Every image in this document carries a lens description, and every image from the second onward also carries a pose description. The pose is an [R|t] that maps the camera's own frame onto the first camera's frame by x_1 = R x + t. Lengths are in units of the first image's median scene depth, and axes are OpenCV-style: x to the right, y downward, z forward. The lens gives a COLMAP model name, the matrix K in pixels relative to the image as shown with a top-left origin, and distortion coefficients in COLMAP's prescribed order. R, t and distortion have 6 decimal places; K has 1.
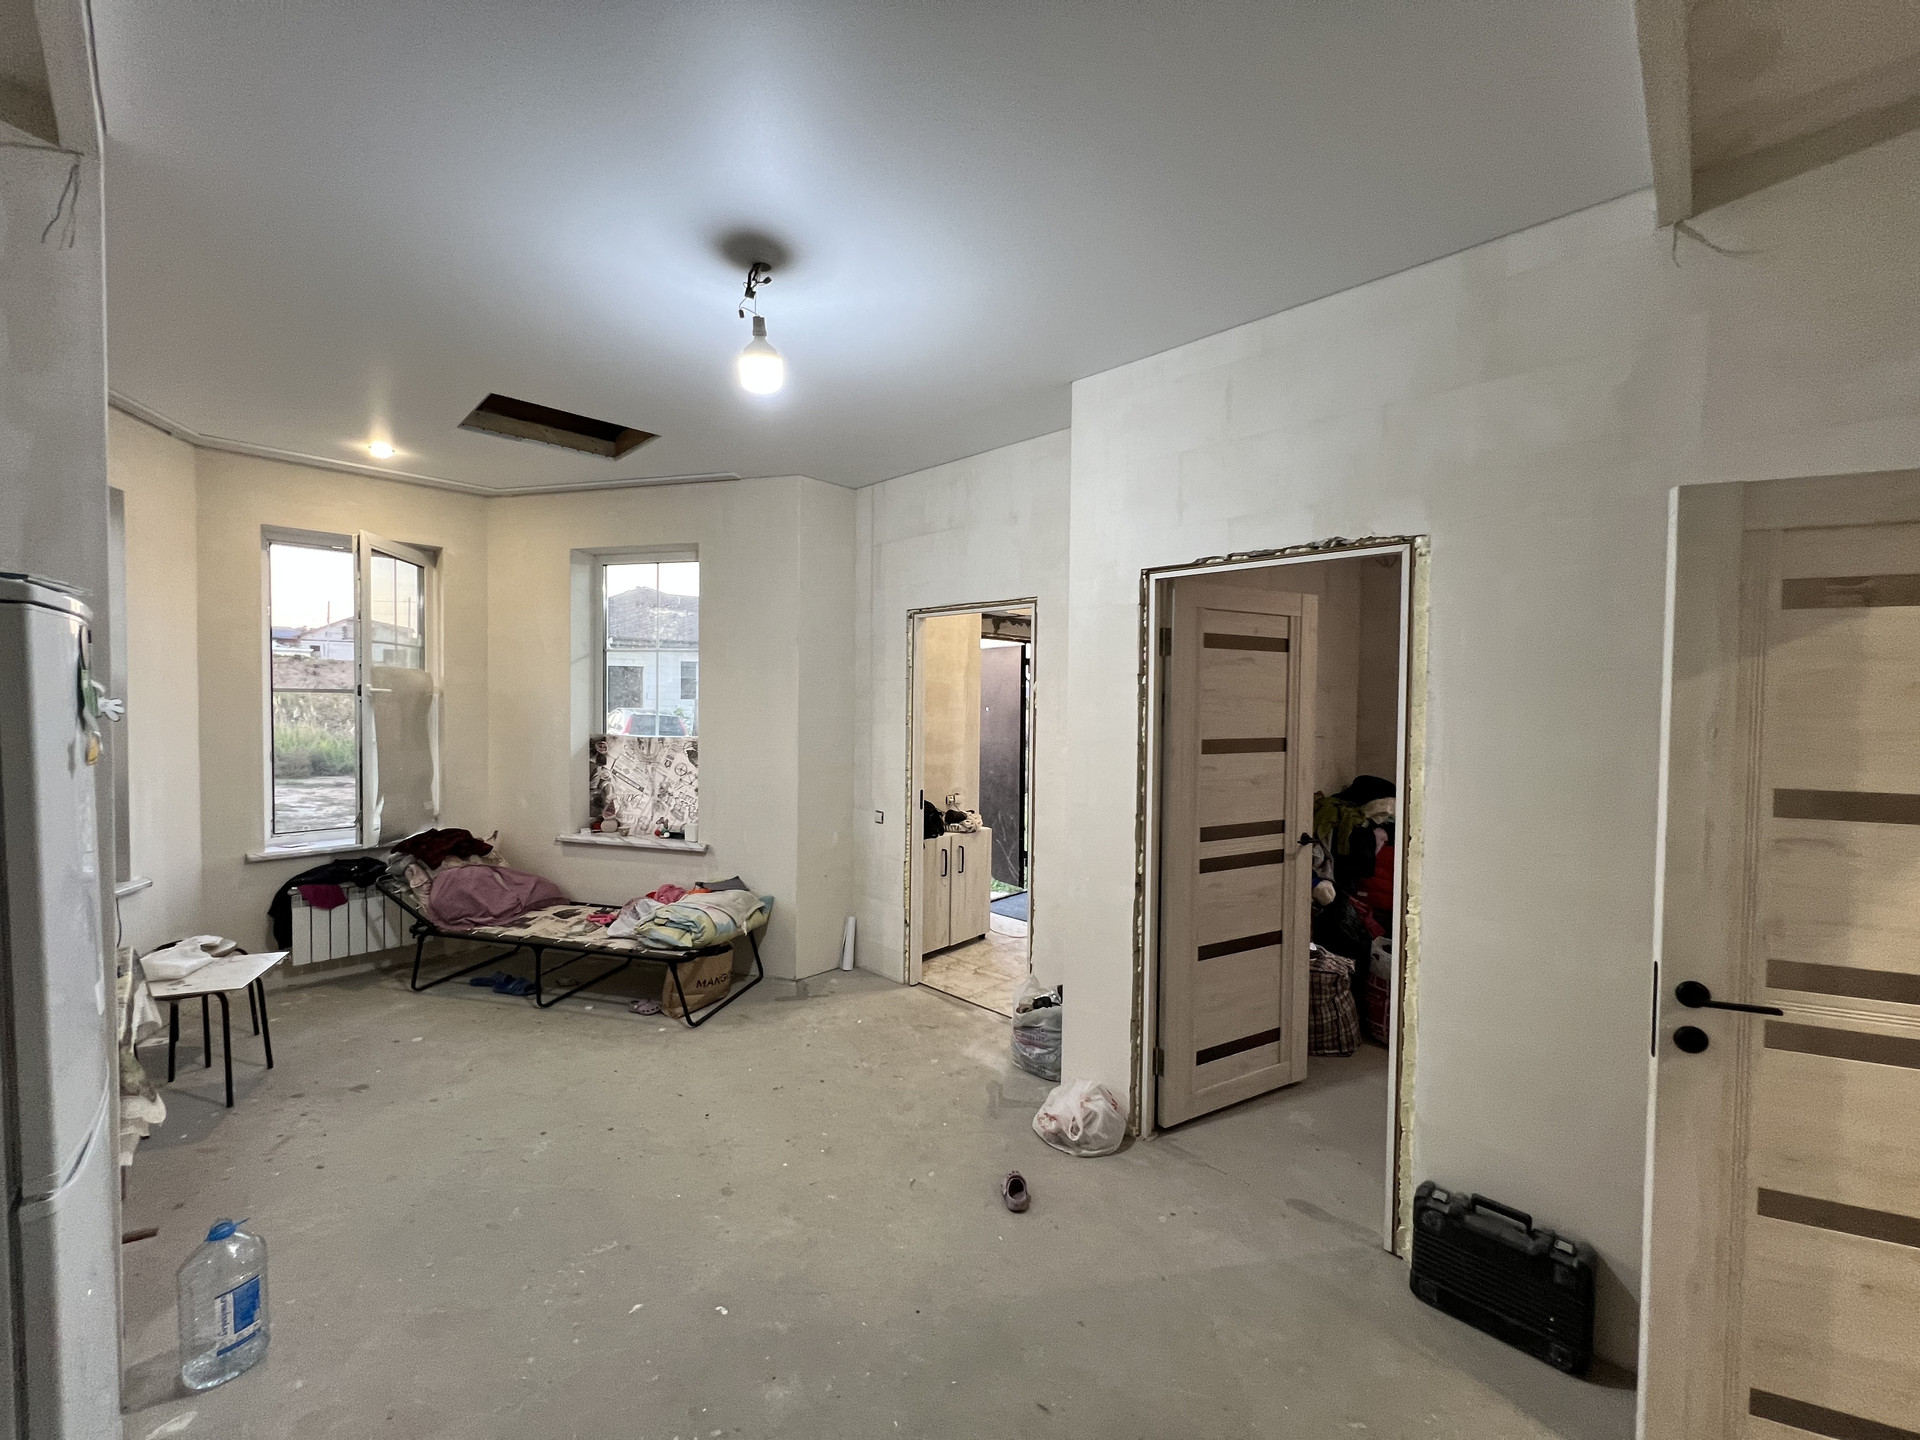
lens RADIAL K [[769.8, 0, 953.9], [0, 769.8, 721.2], [0, 0, 1]] dist [-0.000525, 0.000155]
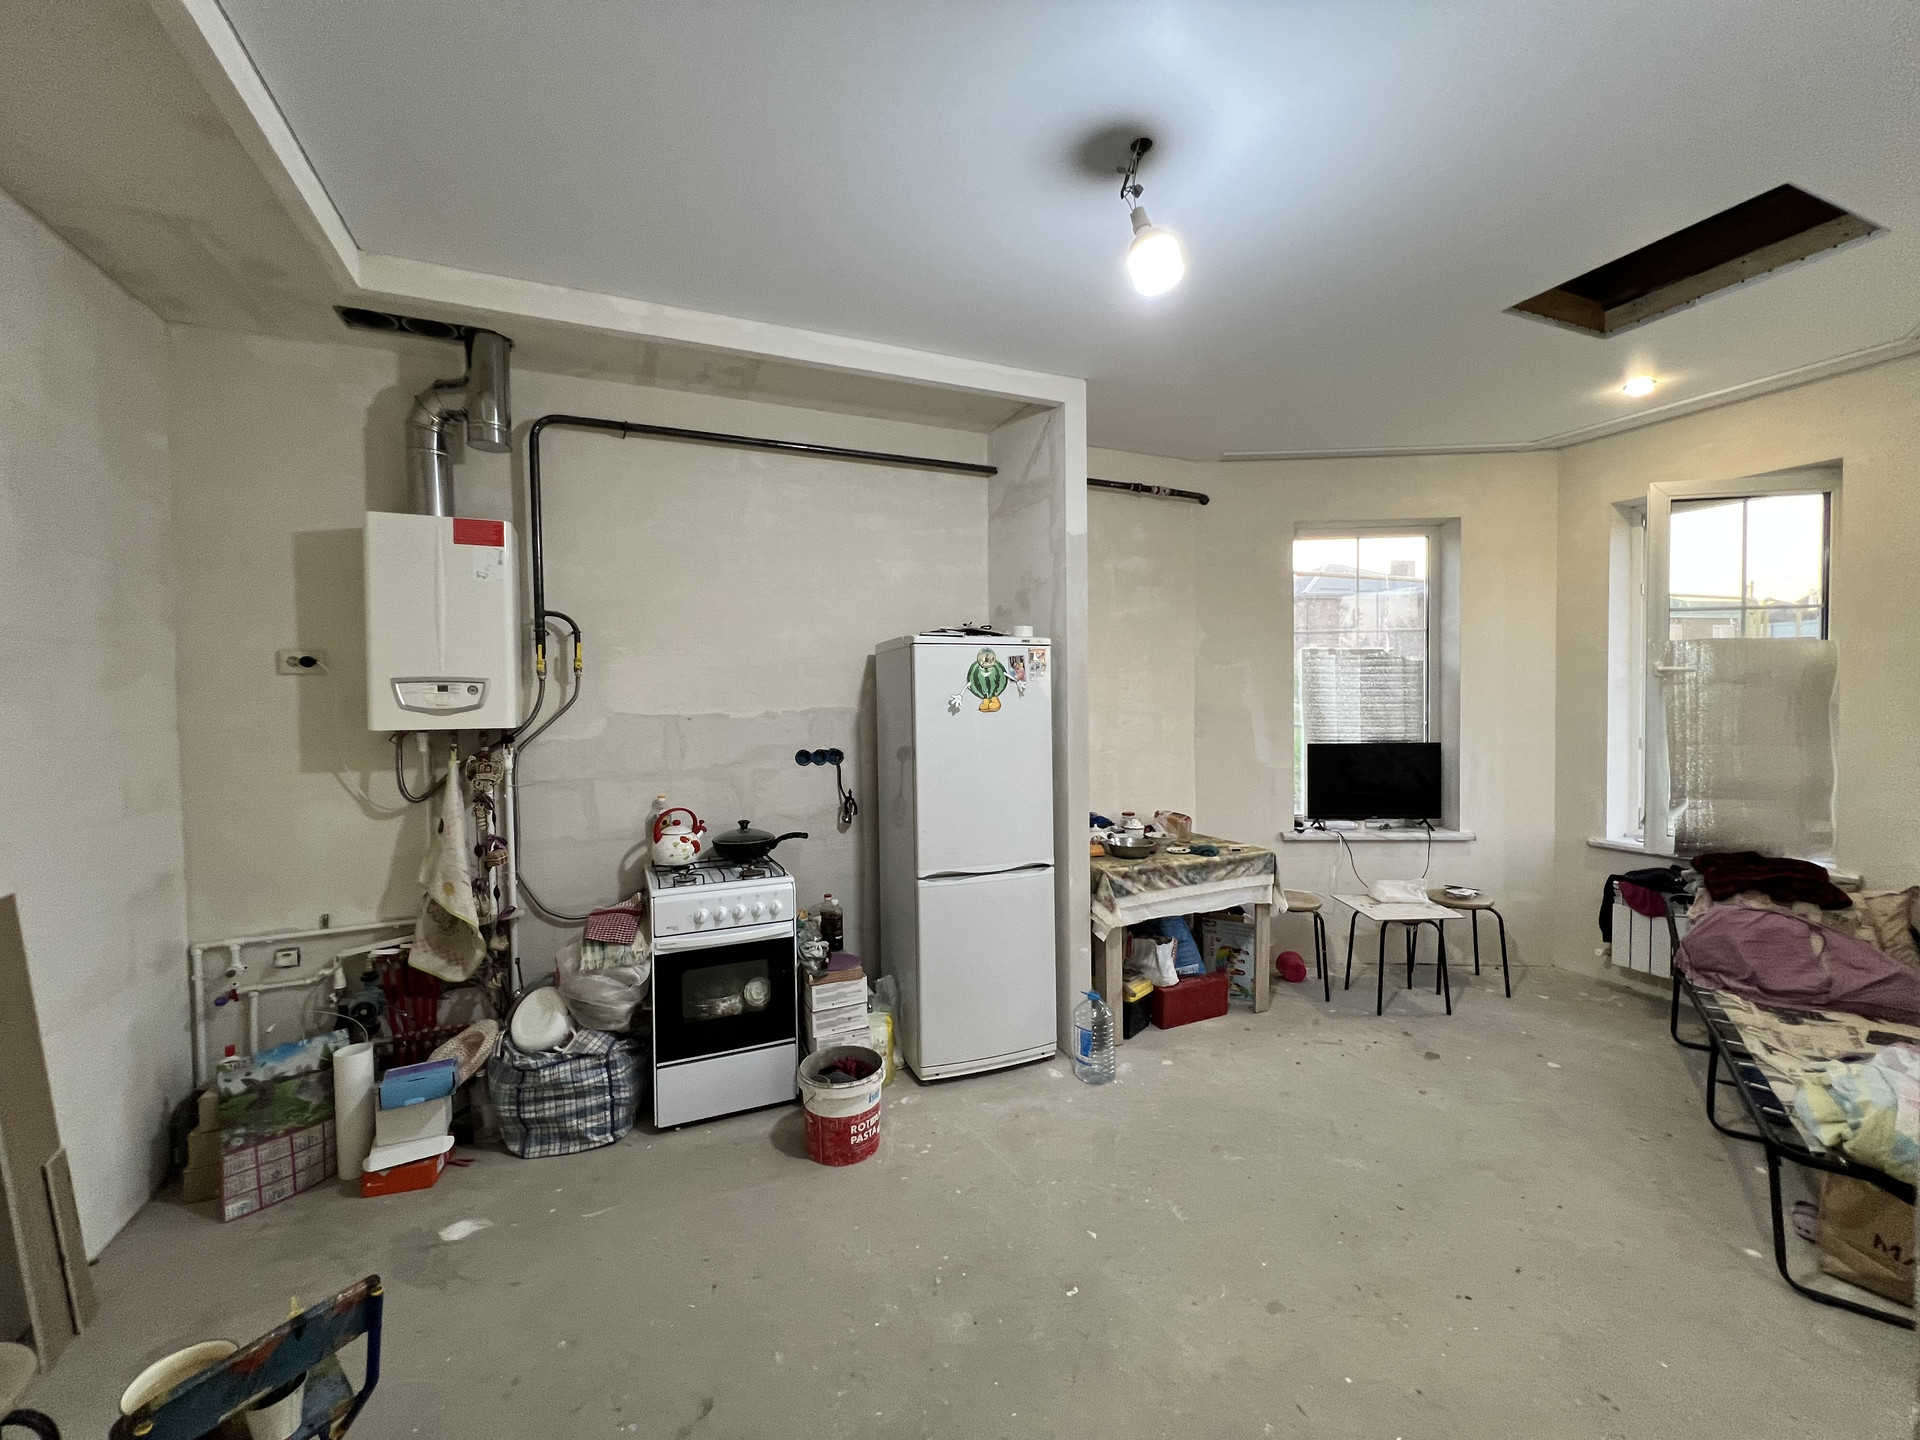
lens RADIAL K [[769.8, 0, 953.9], [0, 769.8, 721.2], [0, 0, 1]] dist [-0.000525, 0.000155]
pose [[-0.379742, 0.020933, -0.924855, 0.304741], [-0.019696, 0.999334, 0.030706, 0.006227], [0.924883, 0.029877, -0.379077, 0.571694]]
